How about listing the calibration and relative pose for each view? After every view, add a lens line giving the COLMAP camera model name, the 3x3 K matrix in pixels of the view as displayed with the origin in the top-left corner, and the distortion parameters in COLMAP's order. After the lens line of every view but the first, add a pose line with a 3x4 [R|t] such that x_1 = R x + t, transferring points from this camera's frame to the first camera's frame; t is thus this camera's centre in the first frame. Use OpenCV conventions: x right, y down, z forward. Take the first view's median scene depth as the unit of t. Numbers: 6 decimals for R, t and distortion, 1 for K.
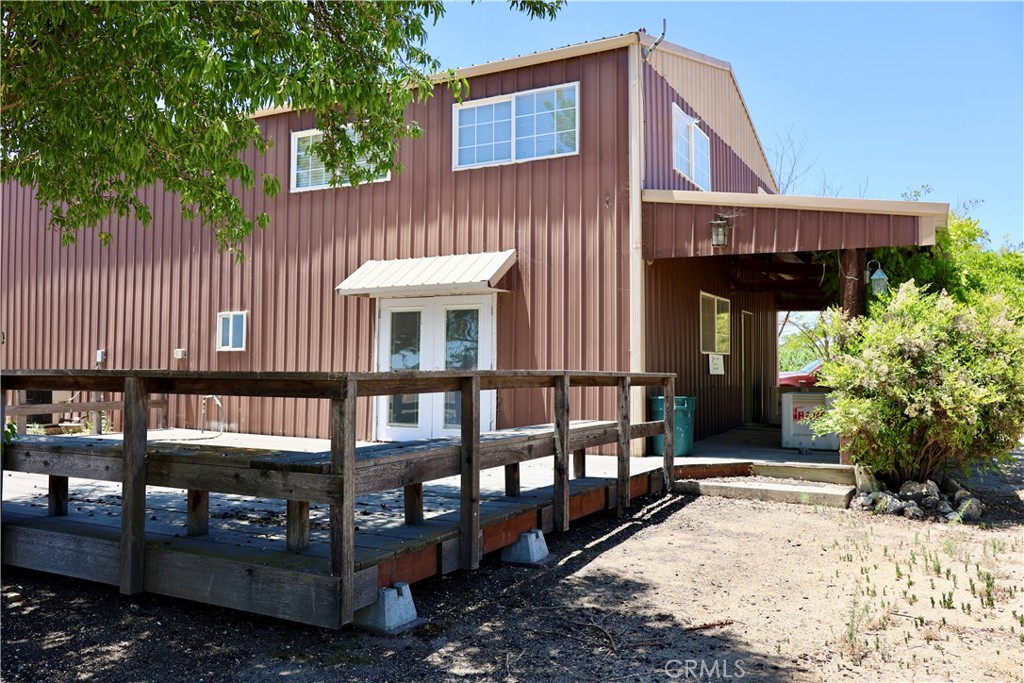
lens RADIAL K [[805.3, 0, 512.0], [0, 805.3, 341.5], [0, 0, 1]] dist [-0.017851, 0.004839]
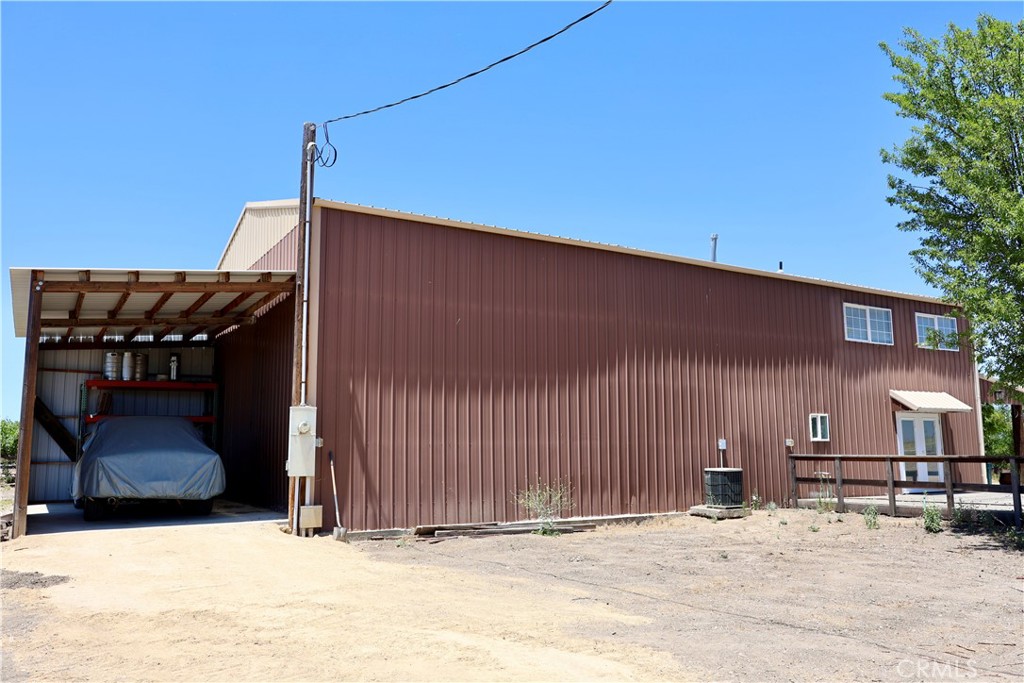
lens RADIAL K [[821.6, 0, 512.0], [0, 821.6, 341.5], [0, 0, 1]] dist [0.001171, 0.003196]
pose [[0.519311, 0.109356, 0.847559, -2.367256], [-0.033032, 0.993606, -0.107961, 0.016036], [-0.853947, 0.028069, 0.519603, 0.861901]]
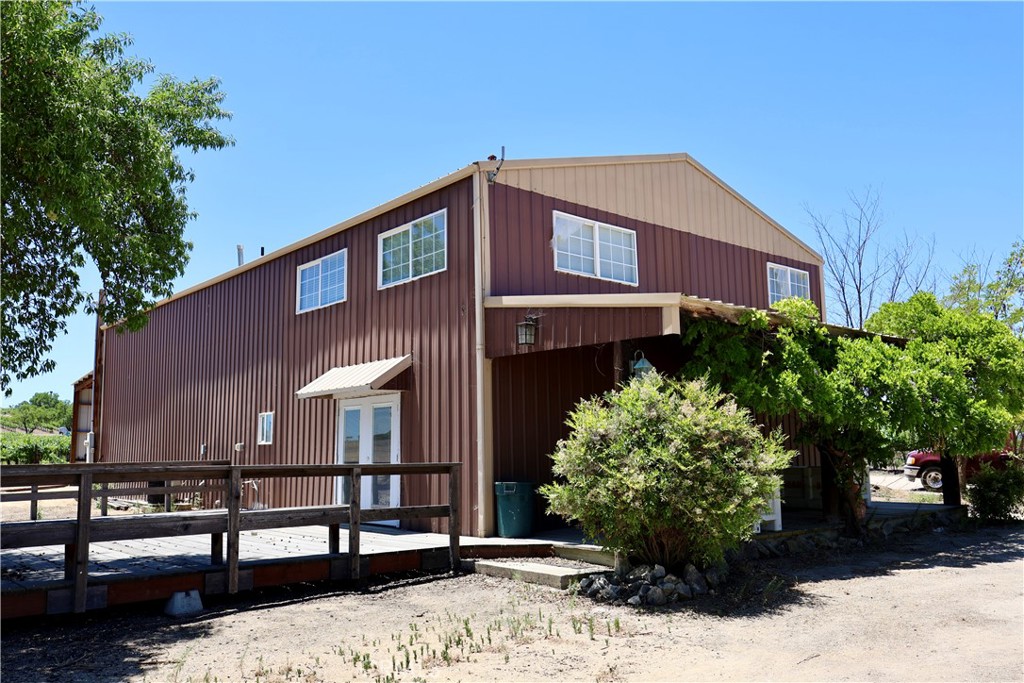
lens RADIAL K [[805.3, 0, 512.0], [0, 805.3, 341.5], [0, 0, 1]] dist [-0.017851, 0.004839]
pose [[0.936000, -0.067099, -0.345546, 0.551524], [0.034323, 0.994383, -0.100119, -0.011198], [0.350323, 0.081851, 0.933046, -0.037663]]
